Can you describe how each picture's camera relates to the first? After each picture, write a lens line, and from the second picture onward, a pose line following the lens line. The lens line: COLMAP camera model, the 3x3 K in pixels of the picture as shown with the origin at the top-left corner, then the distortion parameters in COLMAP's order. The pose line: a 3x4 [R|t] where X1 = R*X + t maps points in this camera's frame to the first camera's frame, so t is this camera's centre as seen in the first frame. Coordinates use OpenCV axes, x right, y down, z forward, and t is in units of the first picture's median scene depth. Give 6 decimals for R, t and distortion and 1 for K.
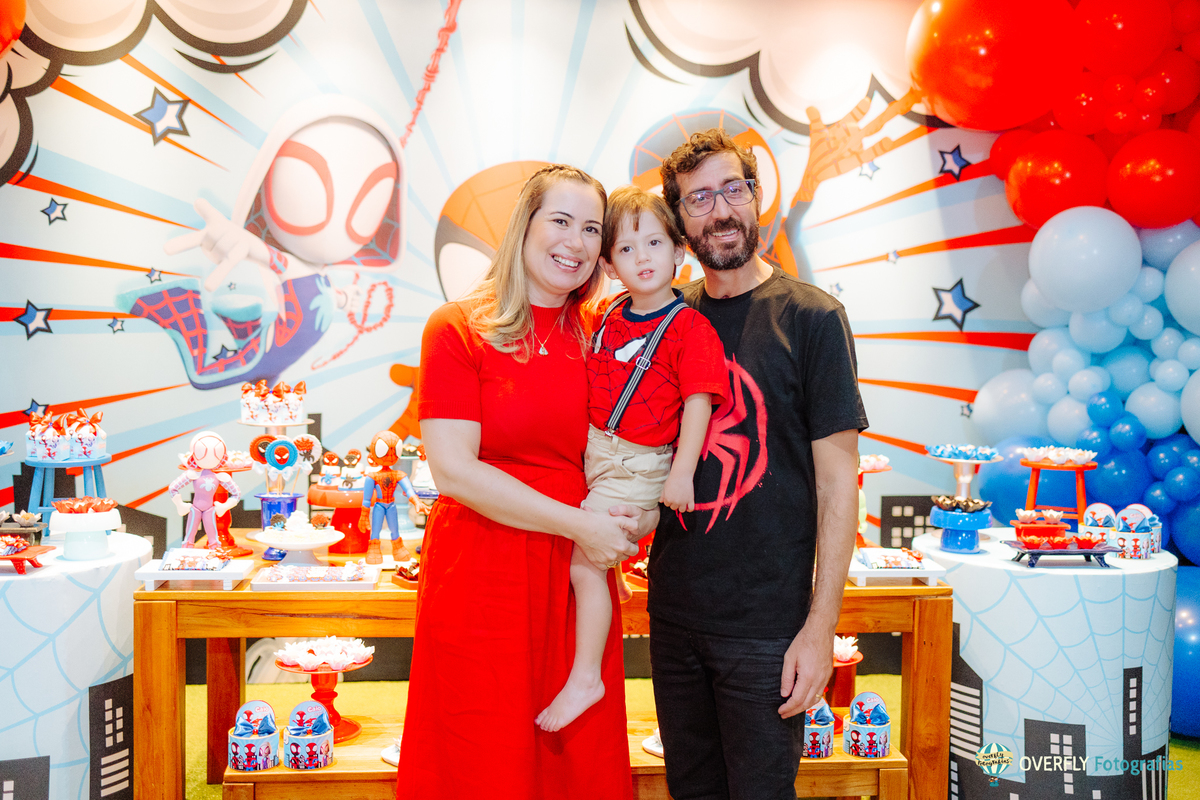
lens RADIAL K [[1240.6, 0, 597.3], [0, 1240.6, 403.7], [0, 0, 1]] dist [0.021143, 0.000000]
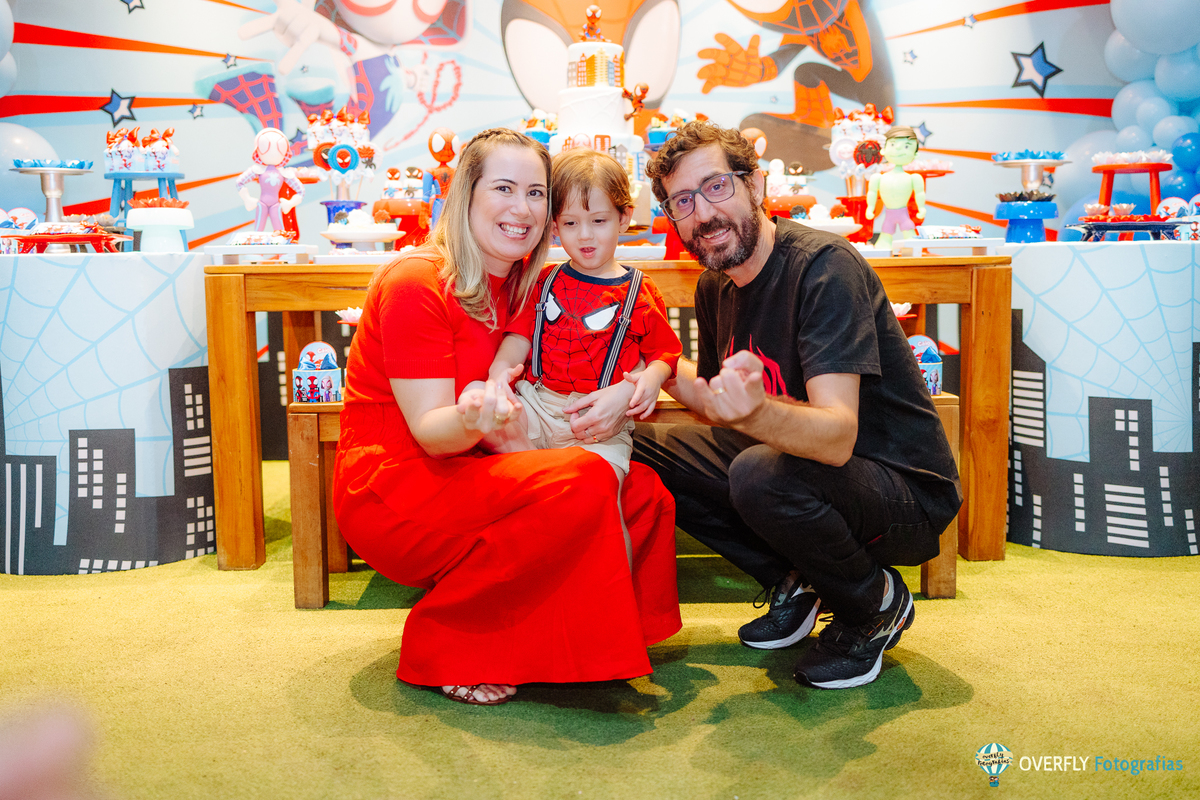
lens RADIAL K [[1240.6, 0, 595.9], [0, 1240.6, 397.0], [0, 0, 1]] dist [0.021143, 0.000000]
pose [[0.996479, -0.018738, -0.081721, 0.033349], [0.023076, 0.998356, 0.052475, 0.187869], [0.080603, -0.054176, 0.995273, -0.014442]]
